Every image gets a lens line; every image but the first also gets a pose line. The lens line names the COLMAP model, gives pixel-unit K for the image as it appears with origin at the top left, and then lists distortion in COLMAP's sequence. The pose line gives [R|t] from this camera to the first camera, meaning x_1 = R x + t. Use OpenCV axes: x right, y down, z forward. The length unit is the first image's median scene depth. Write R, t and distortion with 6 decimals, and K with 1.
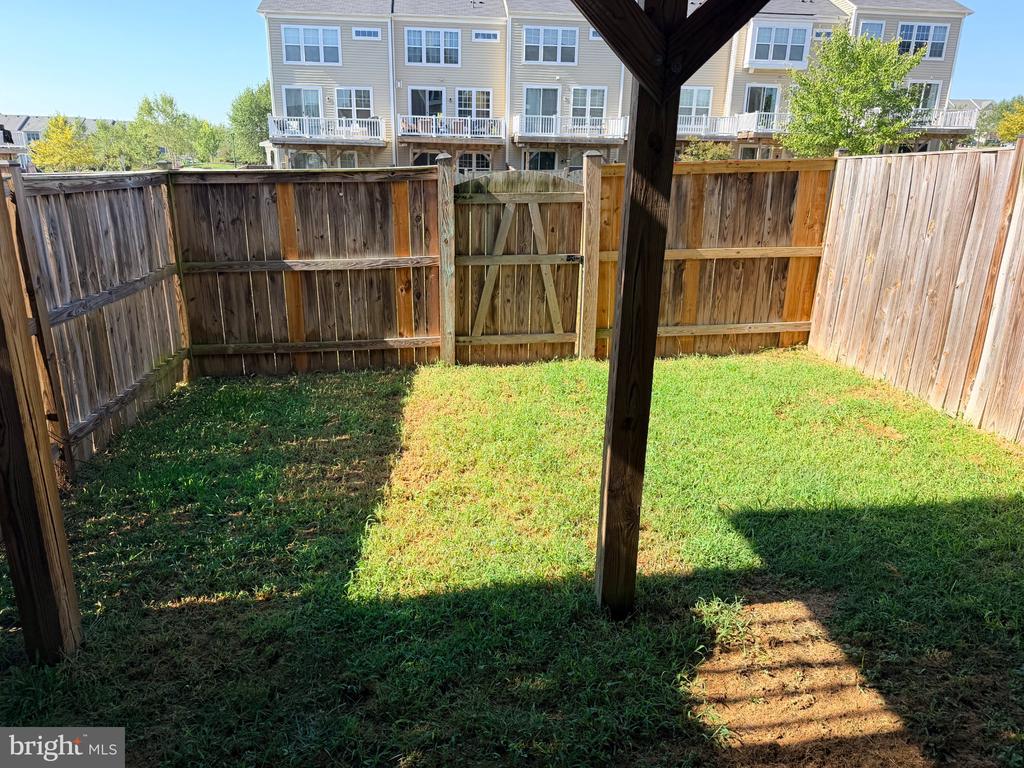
lens RADIAL K [[737.2, 0, 516.7], [0, 737.2, 398.4], [0, 0, 1]] dist [0.056273, -0.003316]
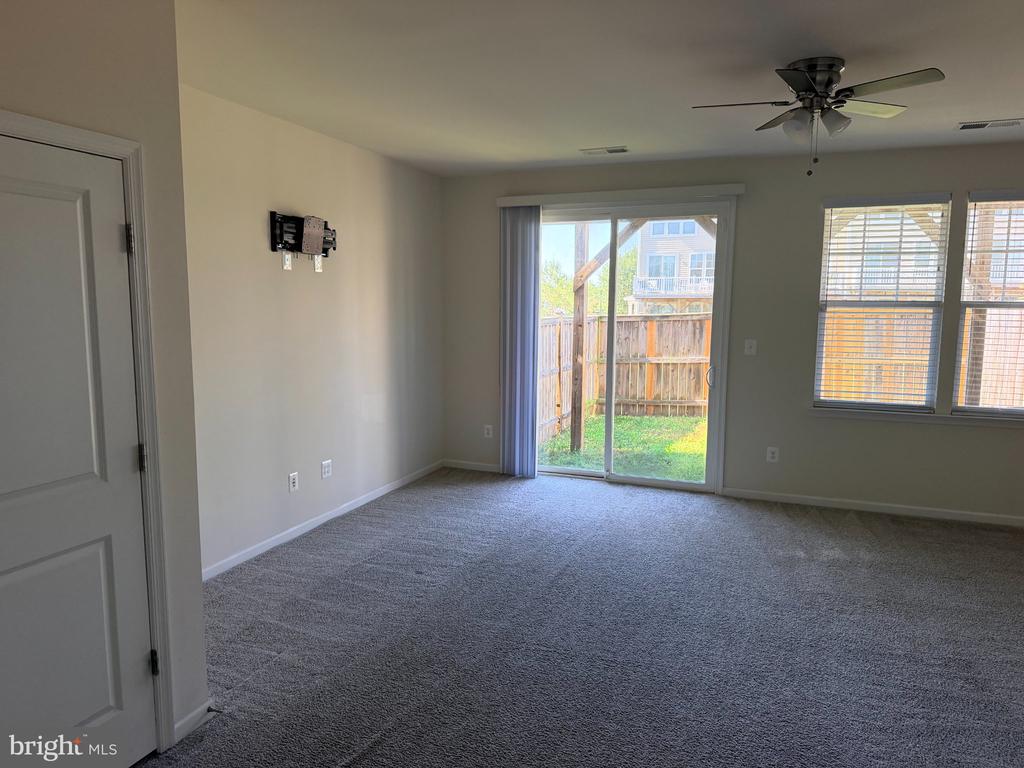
lens RADIAL K [[737.2, 0, 516.7], [0, 737.2, 398.4], [0, 0, 1]] dist [0.056273, -0.003316]
pose [[0.899844, 0.046194, -0.433759, 0.229905], [-0.127864, 0.978631, -0.161035, 0.278083], [0.417051, 0.200369, 0.886522, -0.859647]]
